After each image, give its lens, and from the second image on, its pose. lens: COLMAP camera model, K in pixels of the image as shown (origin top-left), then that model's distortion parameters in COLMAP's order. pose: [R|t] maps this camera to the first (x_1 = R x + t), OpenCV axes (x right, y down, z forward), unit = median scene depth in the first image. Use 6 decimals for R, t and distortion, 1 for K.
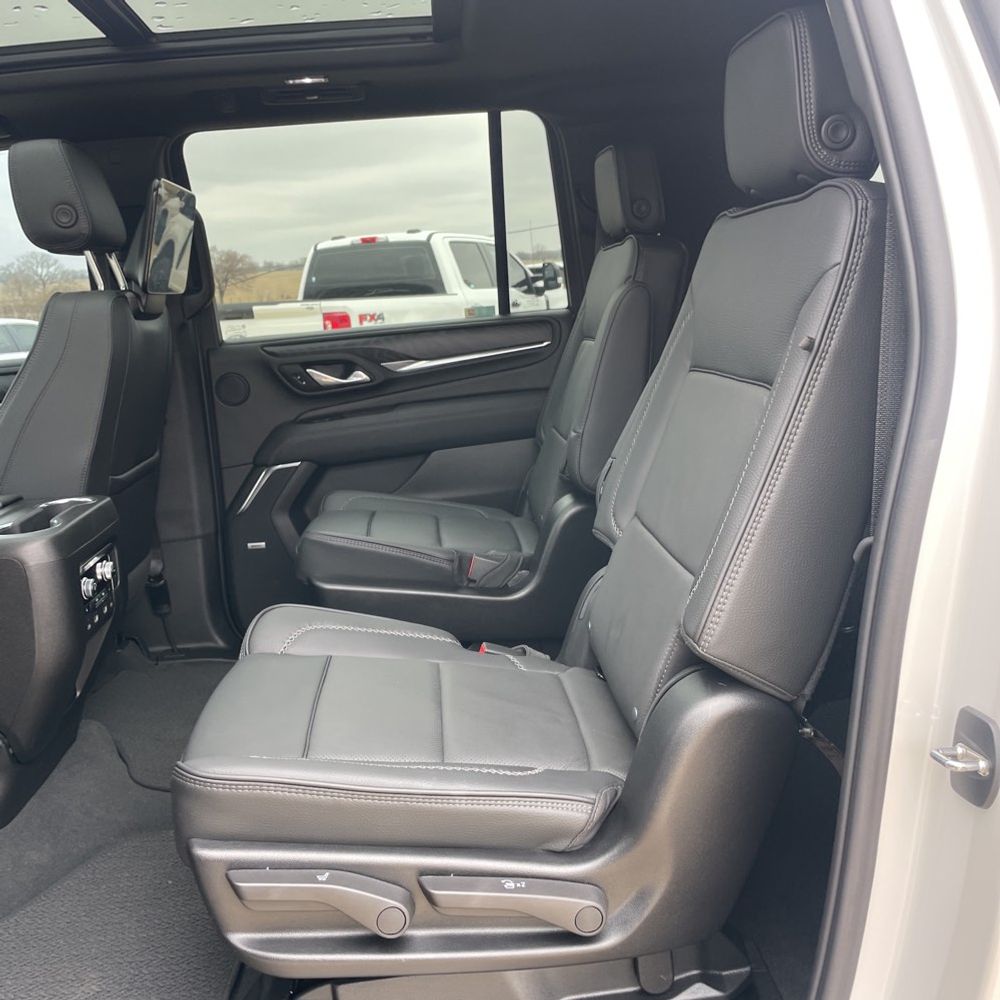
lens RADIAL K [[1004.8, 0, 500.8], [0, 1004.8, 487.9], [0, 0, 1]] dist [0.088555, -0.115783]
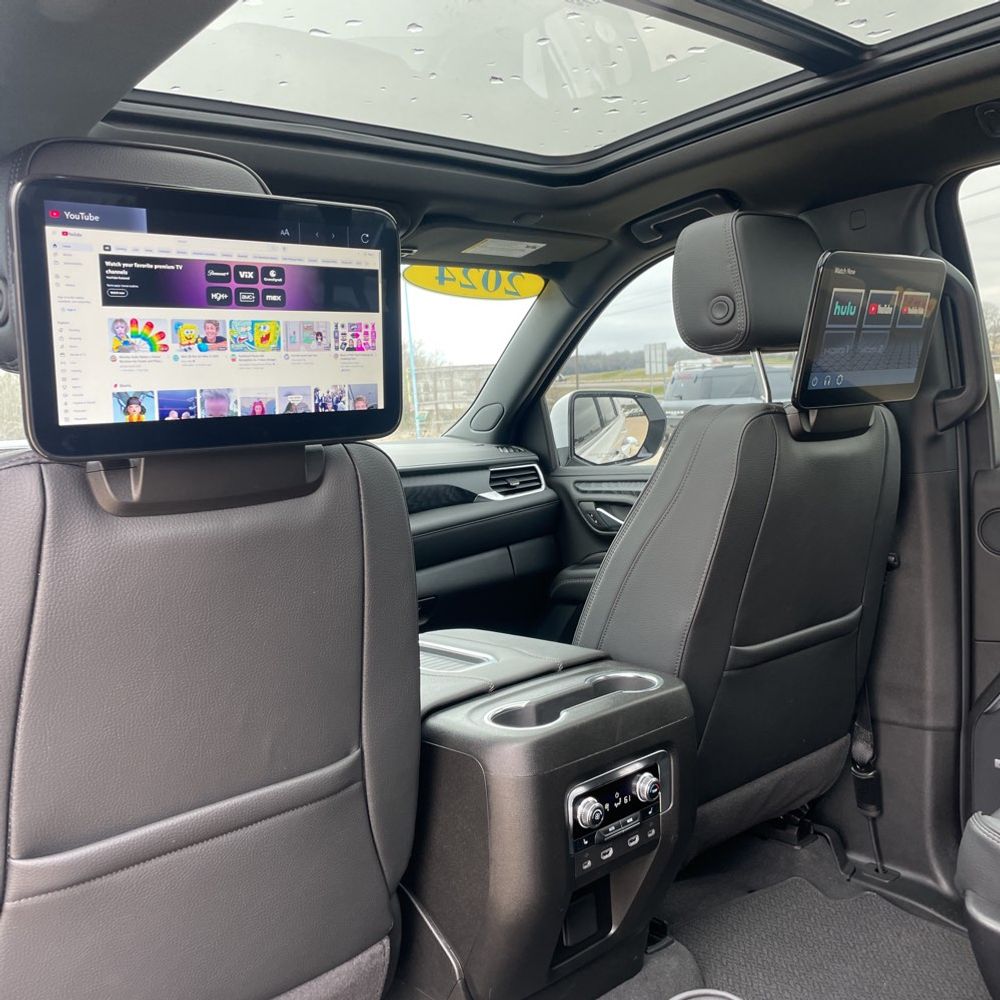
lens RADIAL K [[1004.8, 0, 500.8], [0, 1004.8, 487.9], [0, 0, 1]] dist [0.088555, -0.115783]
pose [[0.597001, 0.098992, -0.796110, 0.082250], [-0.139156, 0.990093, 0.018760, -0.096272], [0.790079, 0.099584, 0.604862, 0.322863]]
